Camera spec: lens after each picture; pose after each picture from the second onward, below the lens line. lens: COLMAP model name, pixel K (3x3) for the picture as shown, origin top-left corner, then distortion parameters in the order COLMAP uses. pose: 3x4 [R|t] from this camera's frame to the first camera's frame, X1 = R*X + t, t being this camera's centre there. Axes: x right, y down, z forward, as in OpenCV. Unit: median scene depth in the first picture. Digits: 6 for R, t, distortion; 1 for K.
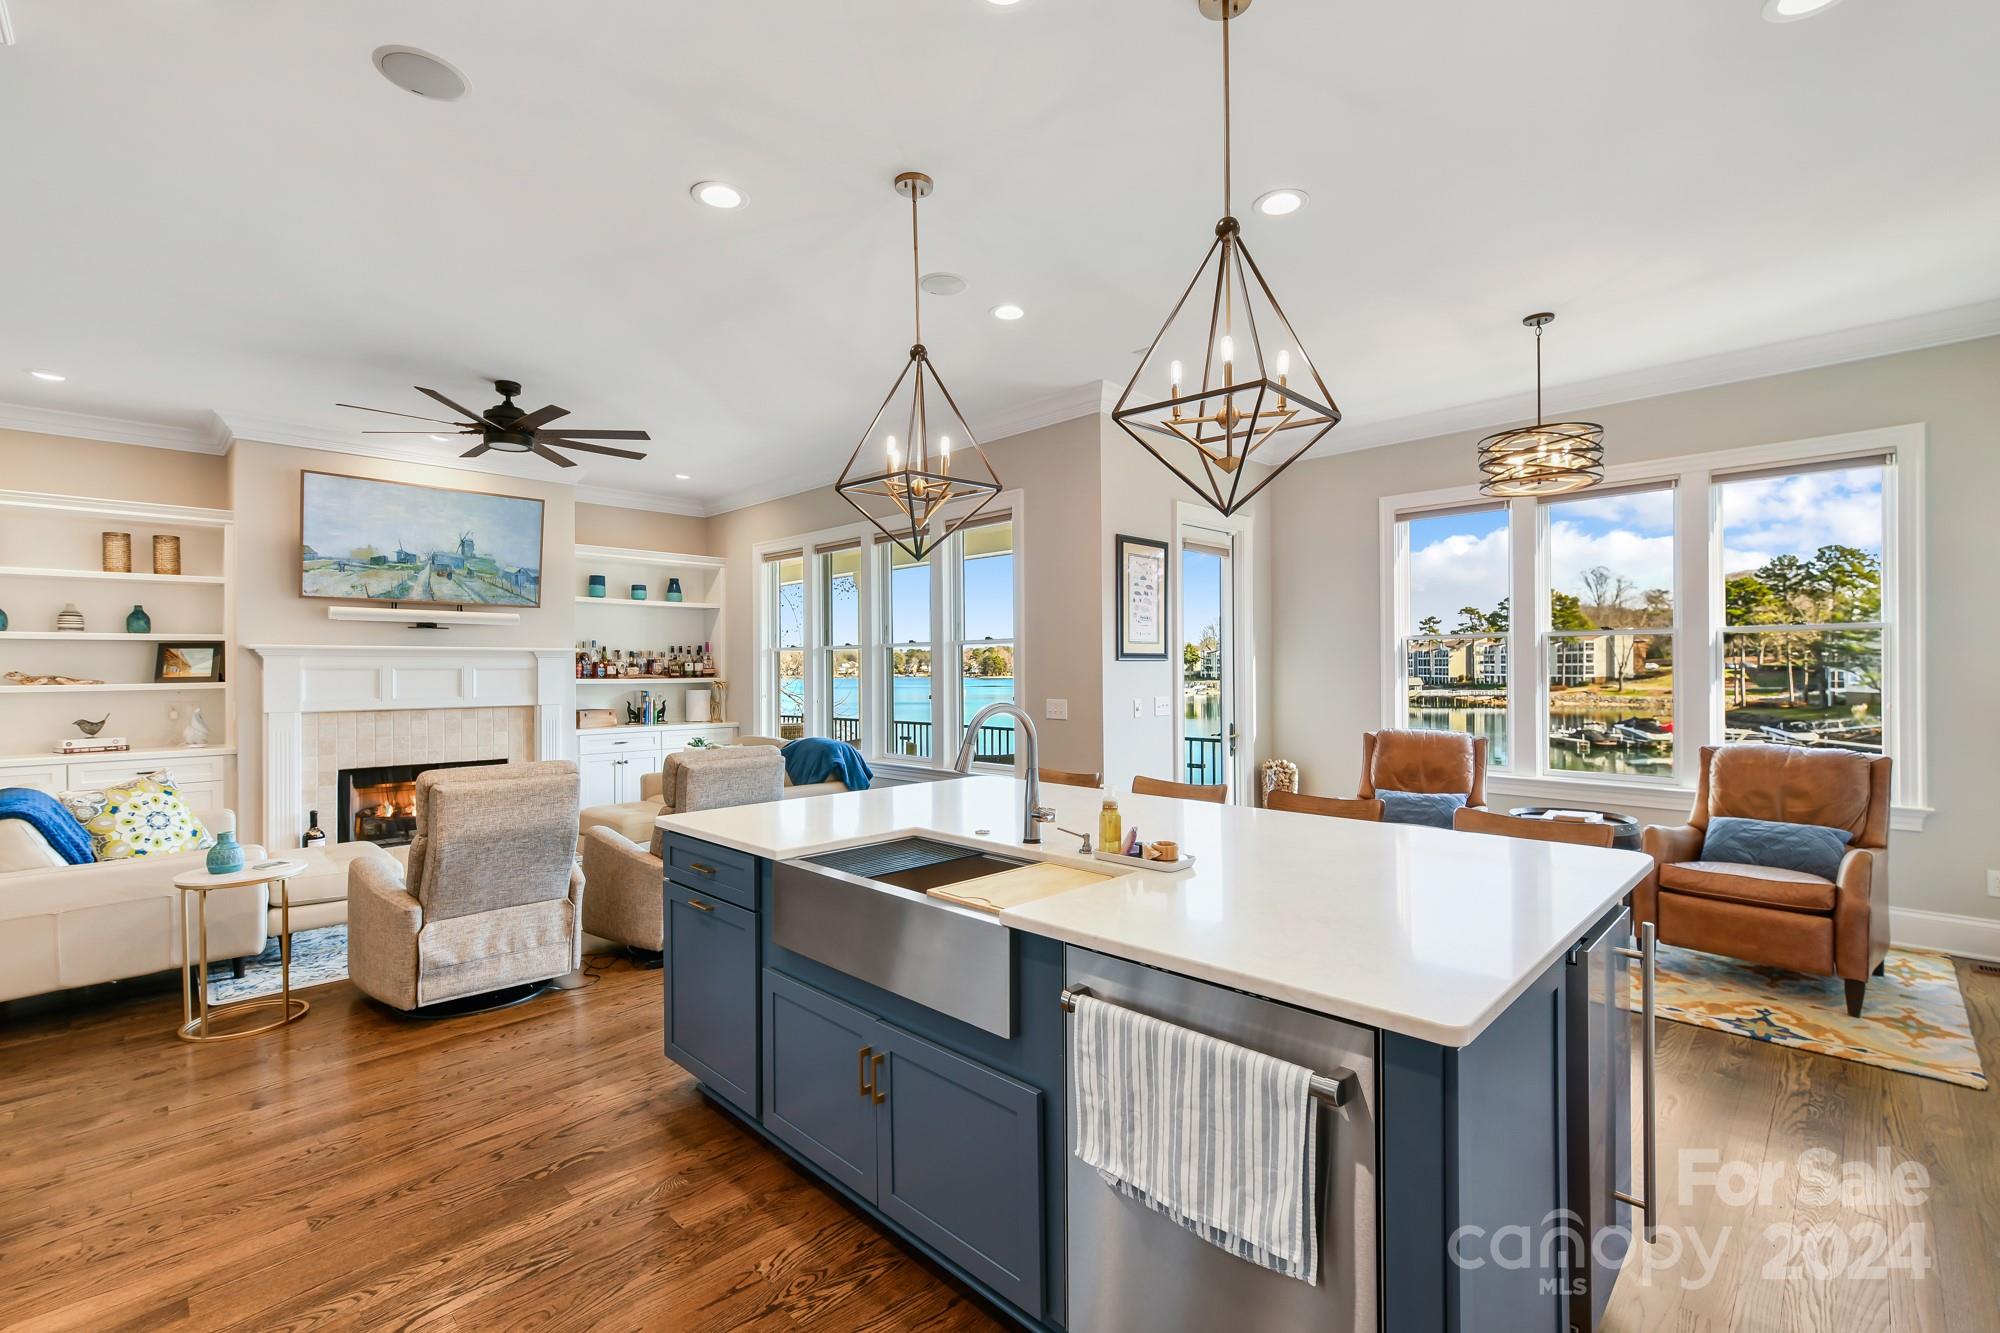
lens RADIAL K [[869.1, 0, 1003.7], [0, 869.1, 667.2], [0, 0, 1]] dist [0.005384, 0.000936]
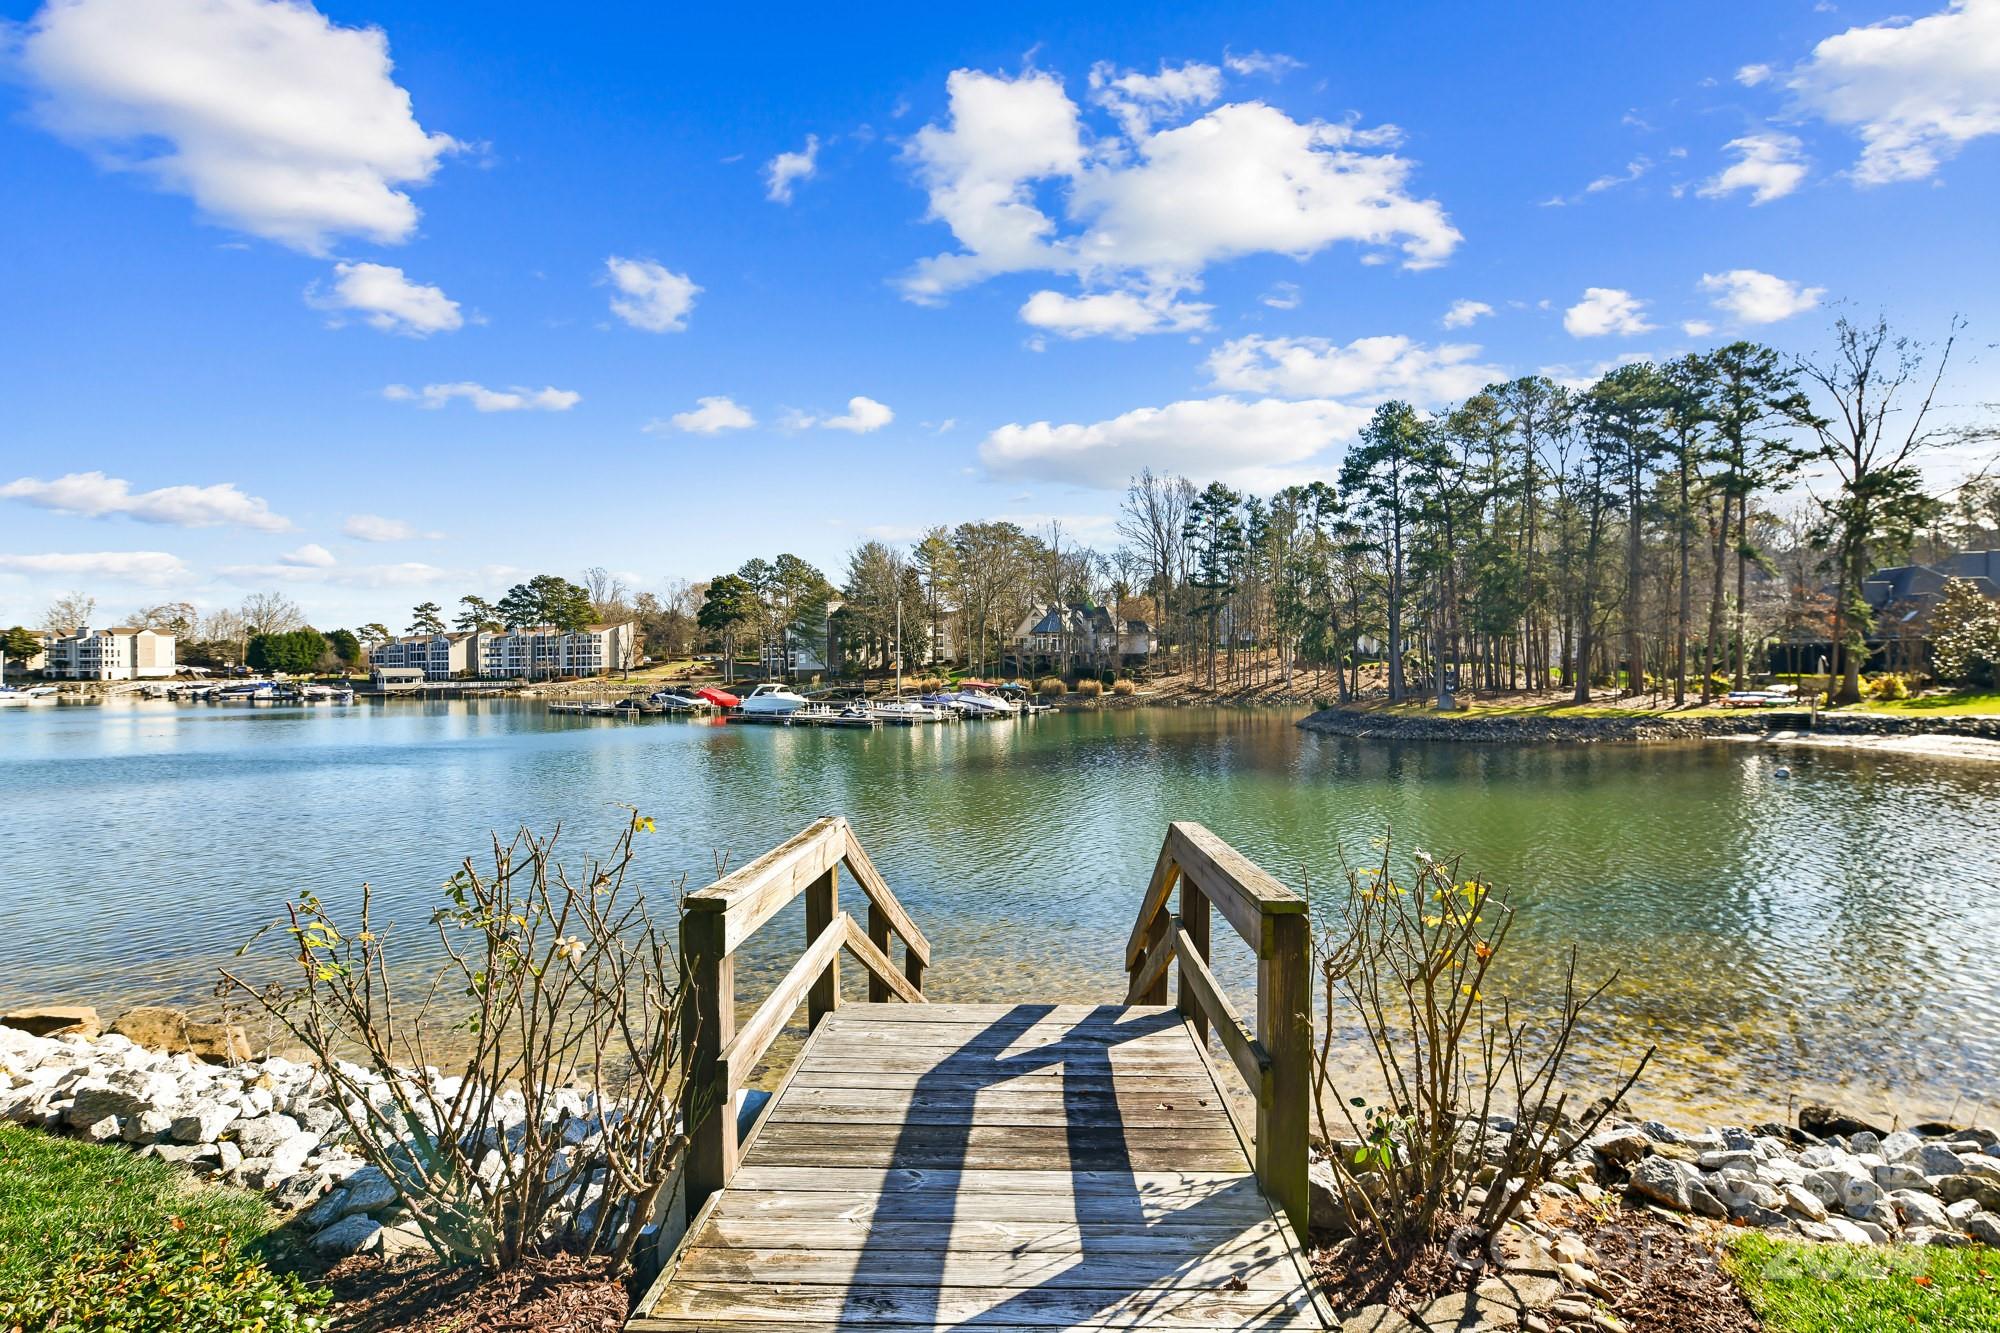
lens RADIAL K [[869.1, 0, 1003.7], [0, 869.1, 667.2], [0, 0, 1]] dist [0.005384, 0.000936]
pose [[0.490927, 0.006200, 0.871179, 0.023848], [0.004202, 0.999946, -0.009484, 0.049708], [-0.871191, 0.008316, 0.490874, 0.165936]]
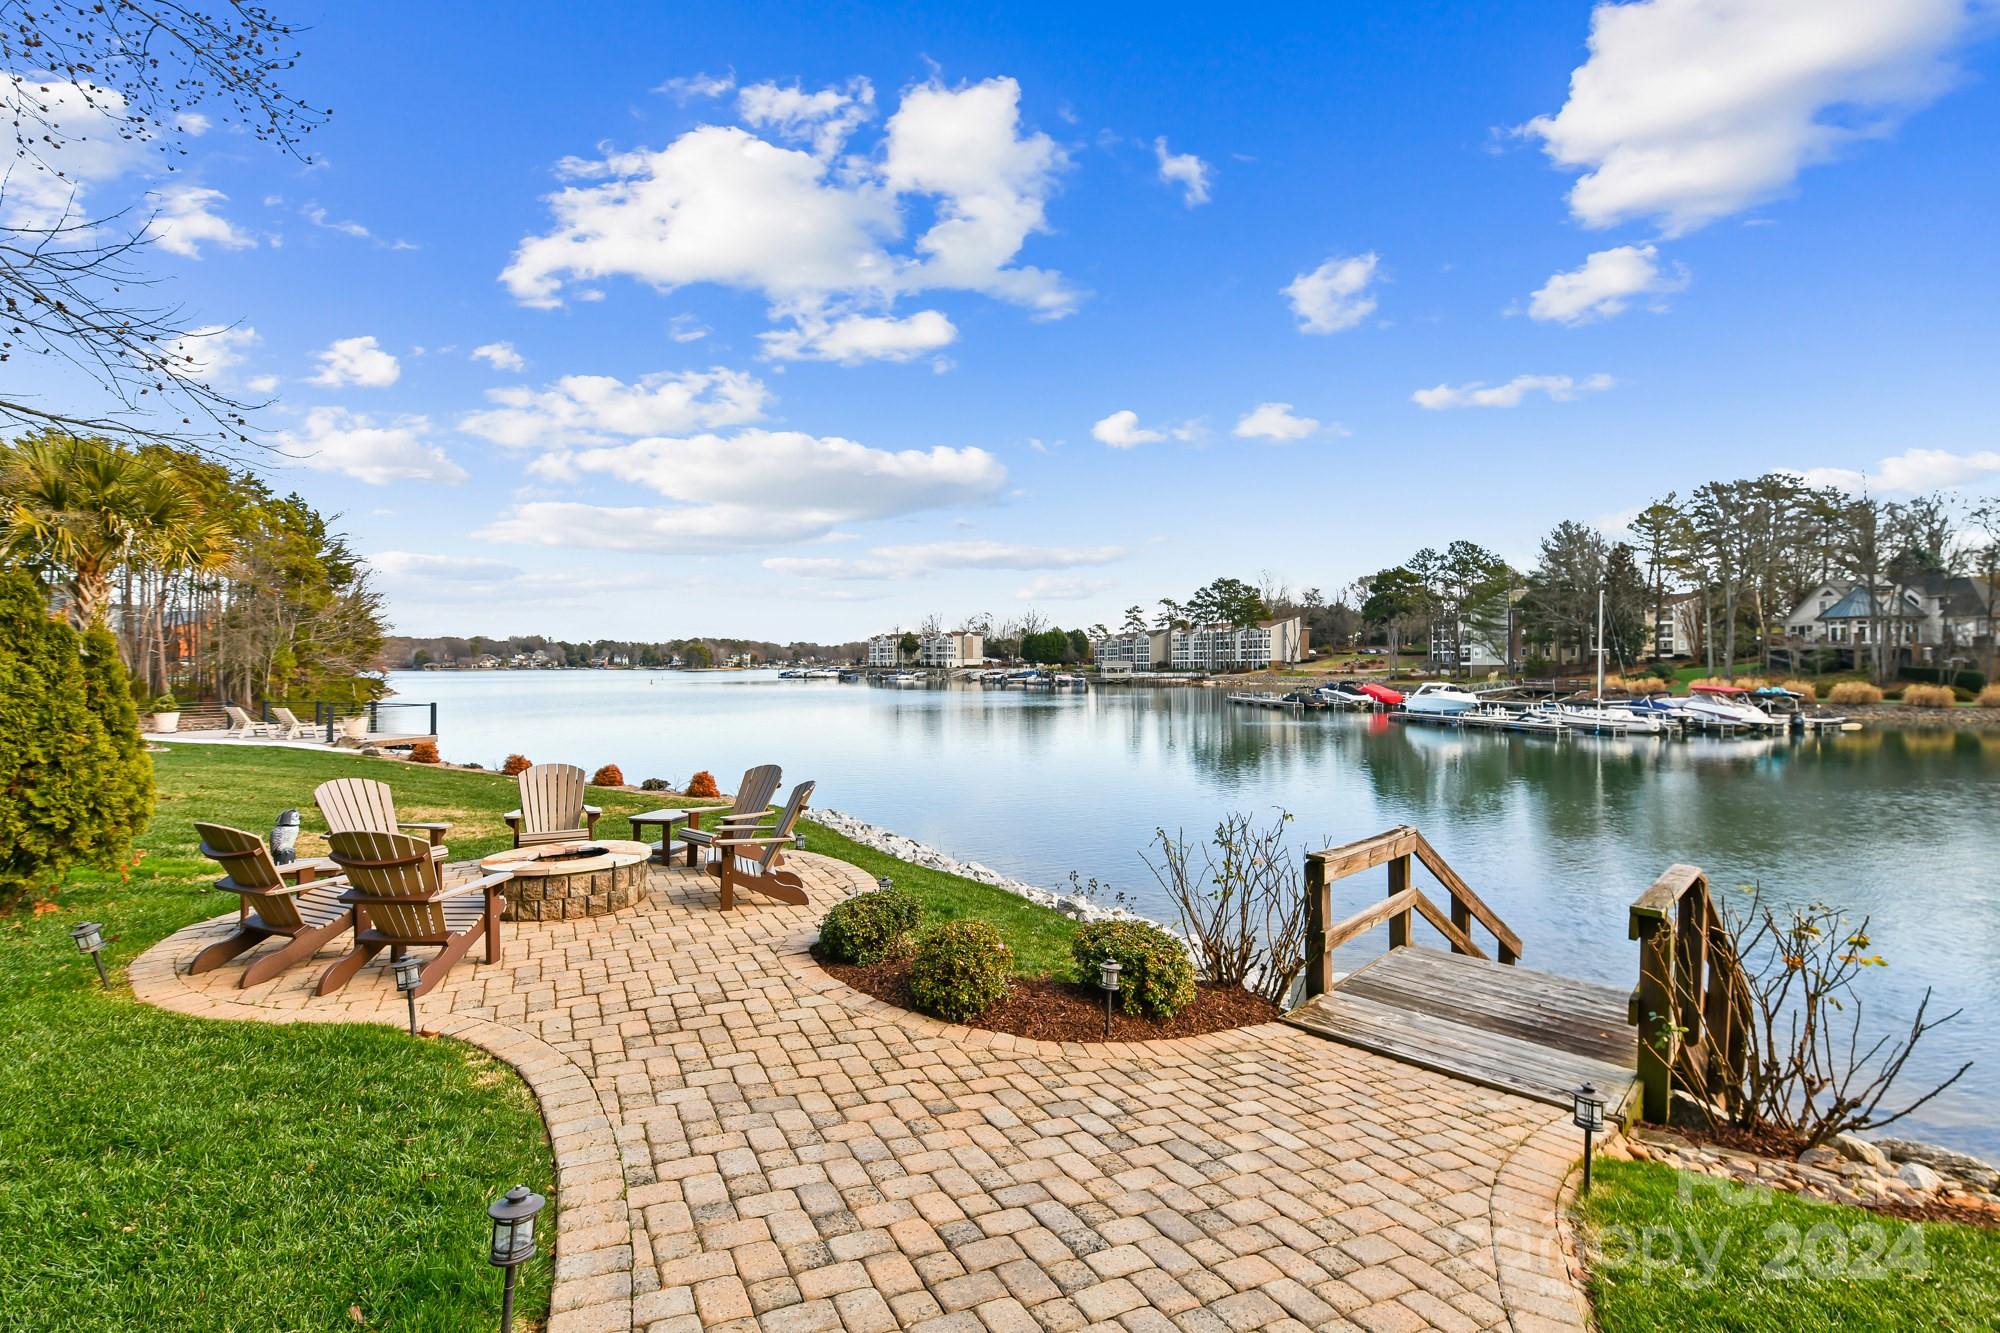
lens RADIAL K [[869.1, 0, 1003.7], [0, 869.1, 667.2], [0, 0, 1]] dist [0.005384, 0.000936]
pose [[0.947188, 0.004370, 0.320649, -0.000317], [-0.005213, 0.999985, 0.001770, 0.042655], [-0.320637, -0.003349, 0.947196, 0.132339]]
